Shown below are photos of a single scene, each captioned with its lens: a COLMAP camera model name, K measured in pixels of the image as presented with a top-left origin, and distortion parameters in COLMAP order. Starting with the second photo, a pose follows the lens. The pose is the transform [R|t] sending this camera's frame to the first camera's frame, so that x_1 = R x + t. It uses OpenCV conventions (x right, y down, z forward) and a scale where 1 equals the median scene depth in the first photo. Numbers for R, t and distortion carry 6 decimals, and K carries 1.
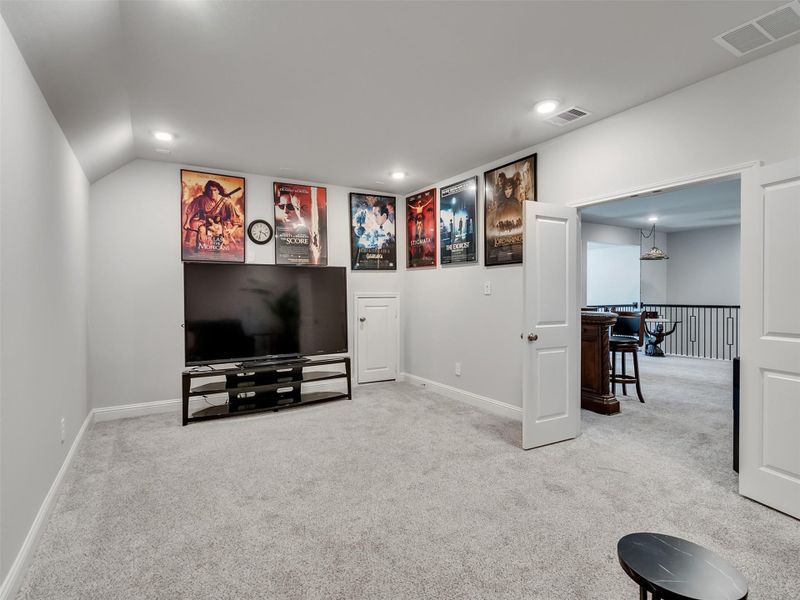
lens RADIAL K [[407.6, 0, 392.5], [0, 407.6, 299.0], [0, 0, 1]] dist [-0.002310, 0.000963]
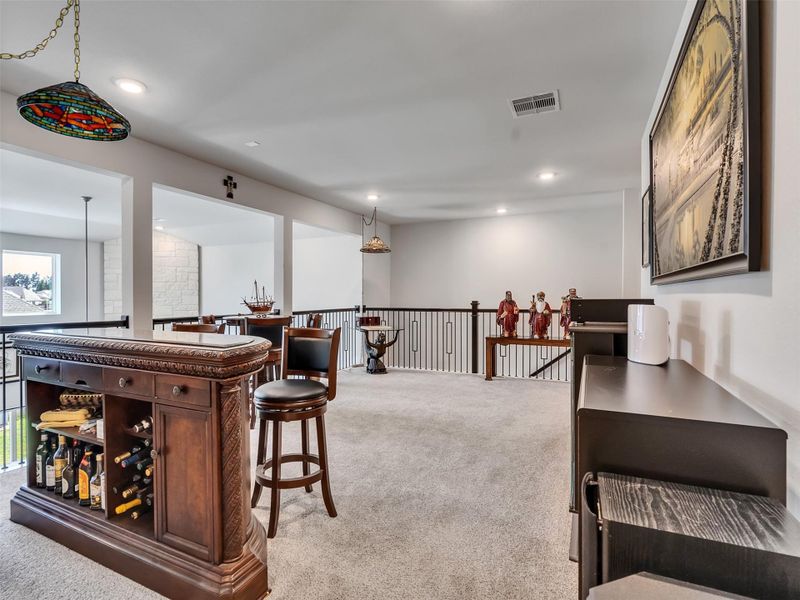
lens RADIAL K [[407.6, 0, 392.5], [0, 407.6, 299.0], [0, 0, 1]] dist [-0.002310, 0.000963]
pose [[0.836054, -0.001575, 0.548645, 0.230616], [0.002830, 0.999995, -0.001443, -0.003512], [-0.548640, 0.002759, 0.836054, 0.312607]]
